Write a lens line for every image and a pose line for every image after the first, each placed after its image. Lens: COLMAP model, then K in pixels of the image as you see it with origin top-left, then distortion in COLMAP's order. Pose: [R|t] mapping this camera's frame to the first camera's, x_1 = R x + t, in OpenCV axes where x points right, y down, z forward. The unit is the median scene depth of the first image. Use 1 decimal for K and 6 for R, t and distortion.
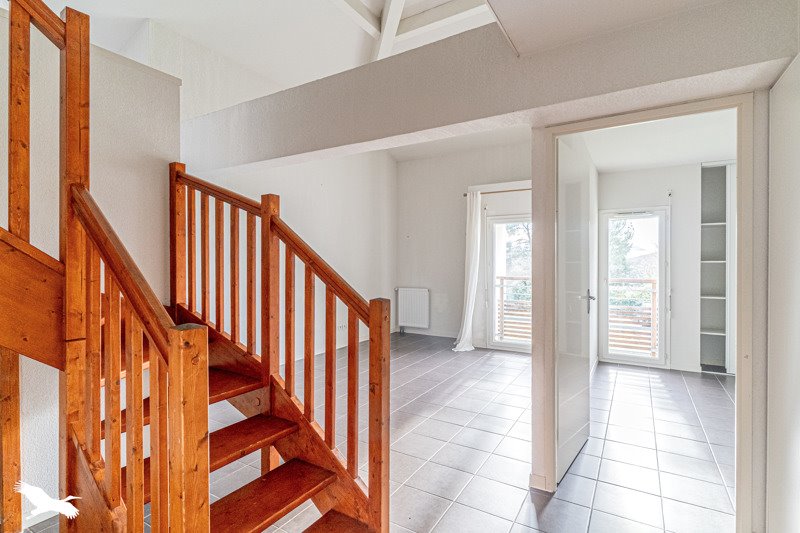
lens RADIAL K [[395.1, 0, 397.9], [0, 395.1, 264.3], [0, 0, 1]] dist [0.005635, -0.000896]
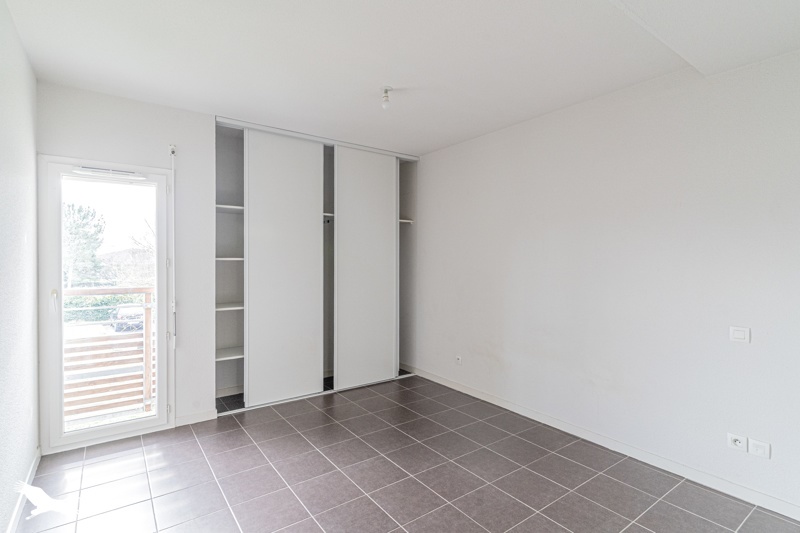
lens RADIAL K [[395.1, 0, 398.1], [0, 395.1, 262.3], [0, 0, 1]] dist [0.005635, -0.000896]
pose [[0.386129, -0.005822, 0.922426, 0.228116], [0.002344, 0.999983, 0.005330, -0.003026], [-0.922442, 0.000104, 0.386136, 0.402231]]
